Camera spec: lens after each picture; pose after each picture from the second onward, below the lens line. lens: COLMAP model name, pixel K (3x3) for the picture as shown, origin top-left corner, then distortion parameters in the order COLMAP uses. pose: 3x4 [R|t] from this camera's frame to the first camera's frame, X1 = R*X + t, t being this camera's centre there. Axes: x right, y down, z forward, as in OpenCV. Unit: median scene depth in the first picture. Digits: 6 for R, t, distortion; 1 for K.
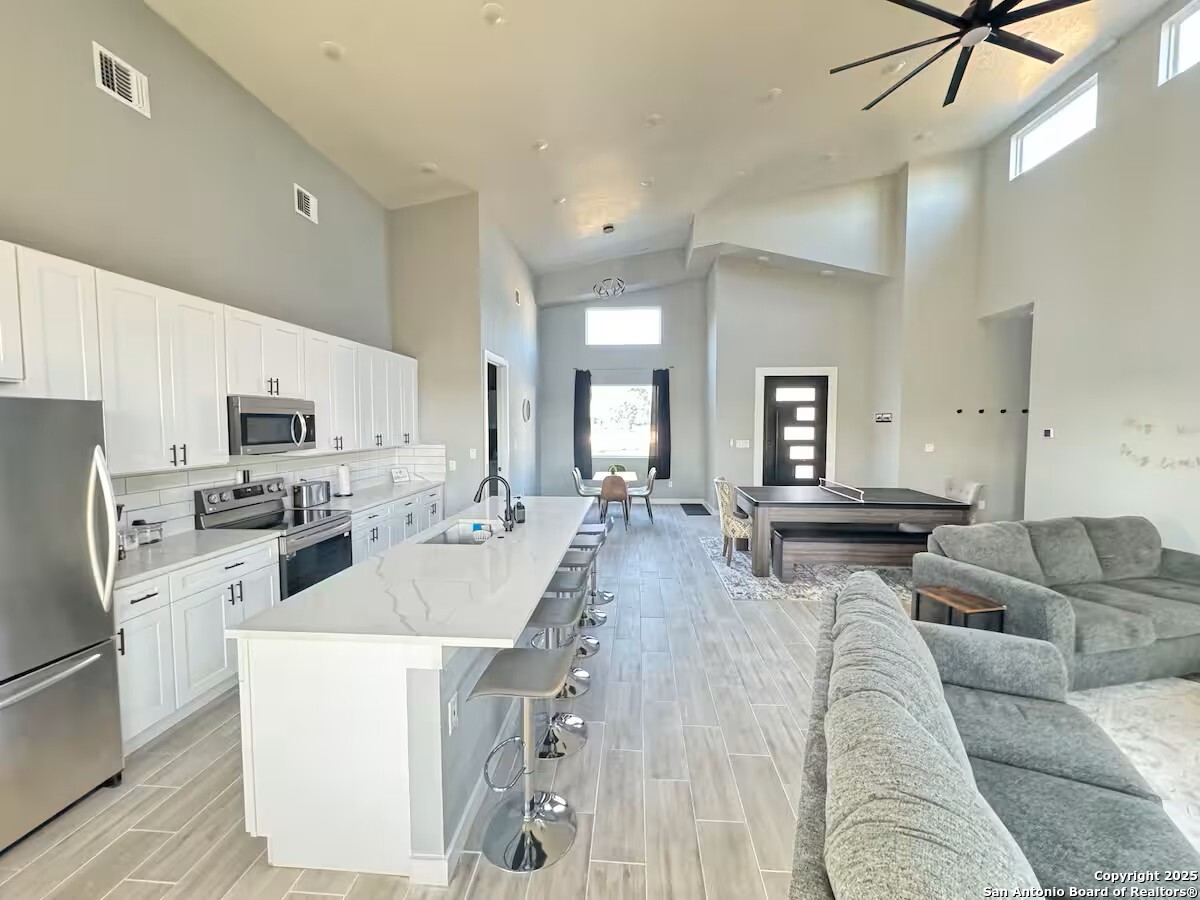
lens RADIAL K [[479.4, 0, 600.0], [0, 479.4, 450.0], [0, 0, 1]] dist [-0.001215, -0.000056]
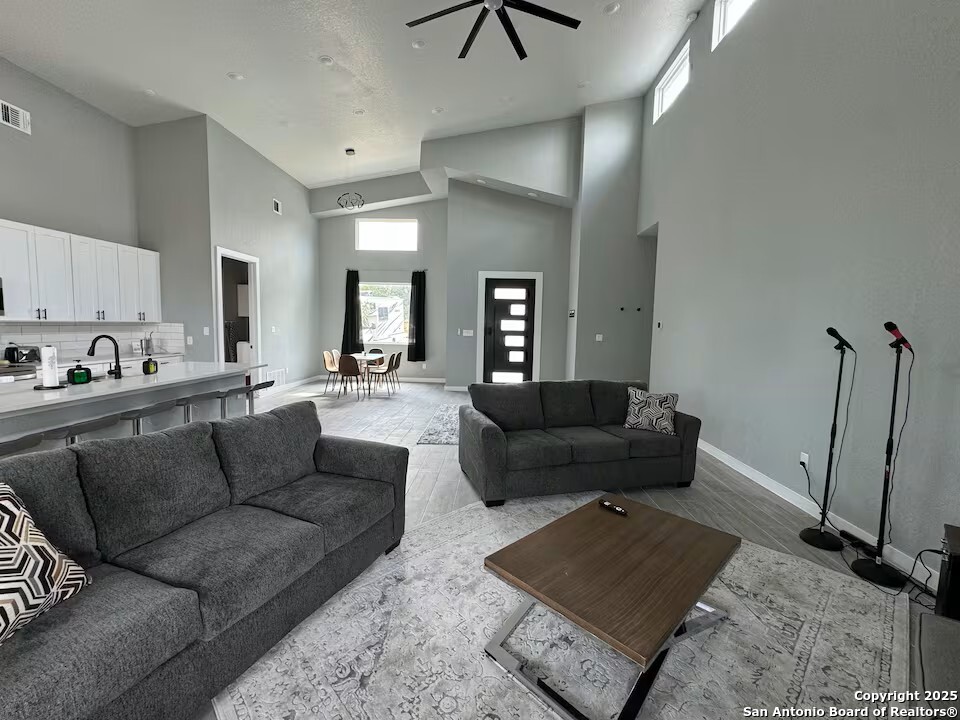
lens RADIAL K [[403.1, 0, 480.0], [0, 403.1, 360.0], [0, 0, 1]] dist [-0.001364, -0.000083]
pose [[0.999012, 0.021116, 0.039098, 0.293448], [-0.022323, 0.999279, 0.030712, 0.025278], [-0.038421, -0.031554, 0.998763, -0.045938]]
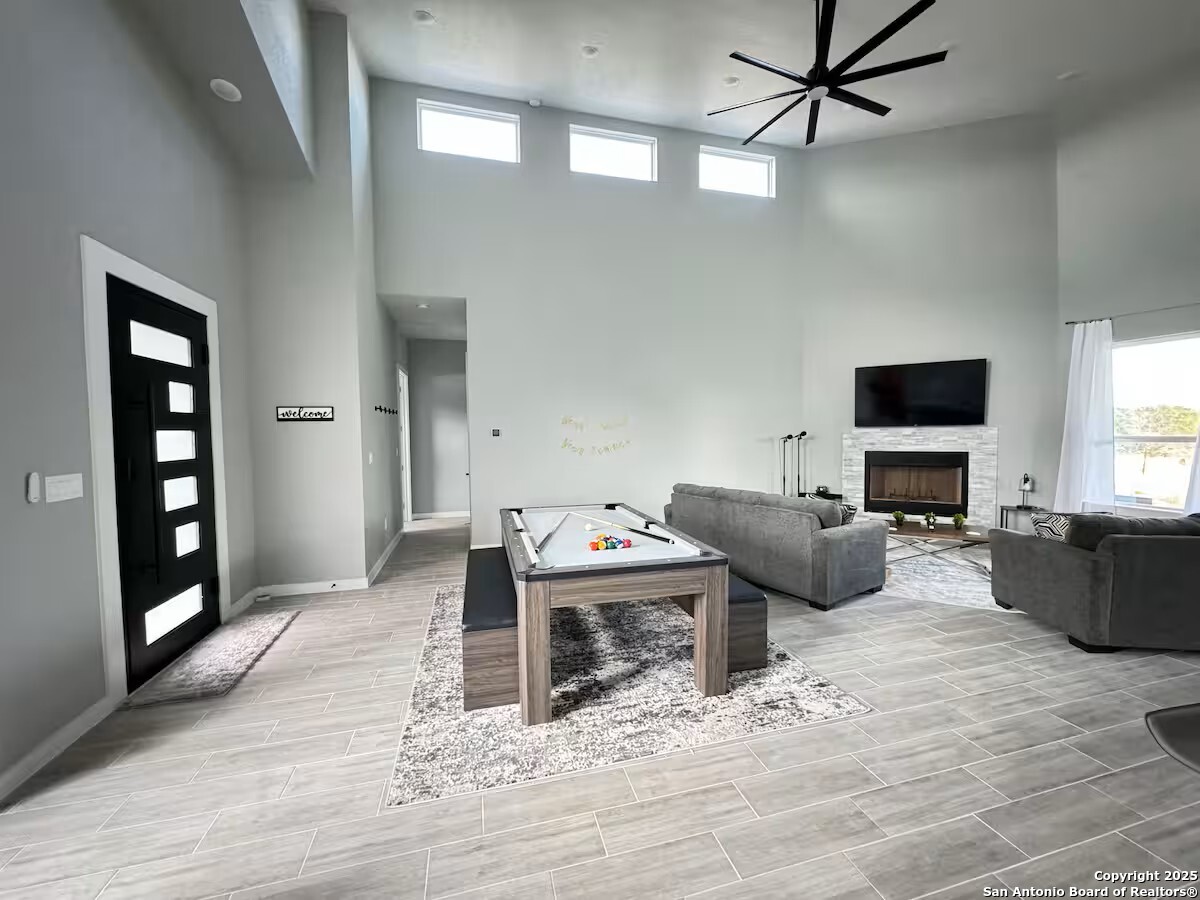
lens RADIAL K [[479.4, 0, 600.0], [0, 479.4, 450.0], [0, 0, 1]] dist [-0.001215, -0.000056]
pose [[-0.330579, -0.032728, 0.943211, -0.079282], [0.066849, 0.996076, 0.057991, -0.030400], [-0.941408, 0.082223, -0.327094, 0.801085]]
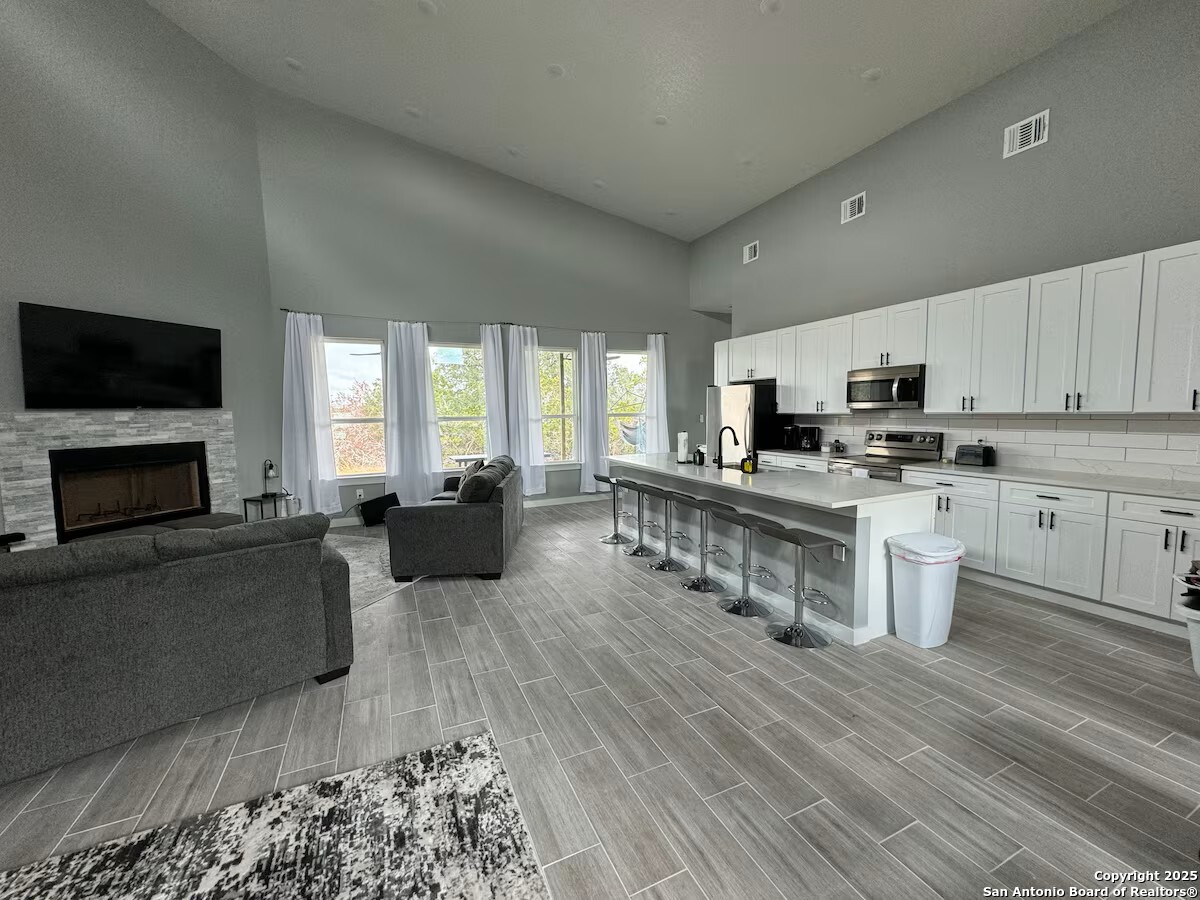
lens RADIAL K [[479.4, 0, 600.0], [0, 479.4, 450.0], [0, 0, 1]] dist [-0.001215, -0.000056]
pose [[-0.874494, 0.053763, -0.482048, 0.292429], [-0.011928, 0.991154, 0.132183, -0.021095], [0.484890, 0.121343, -0.866116, 0.788453]]
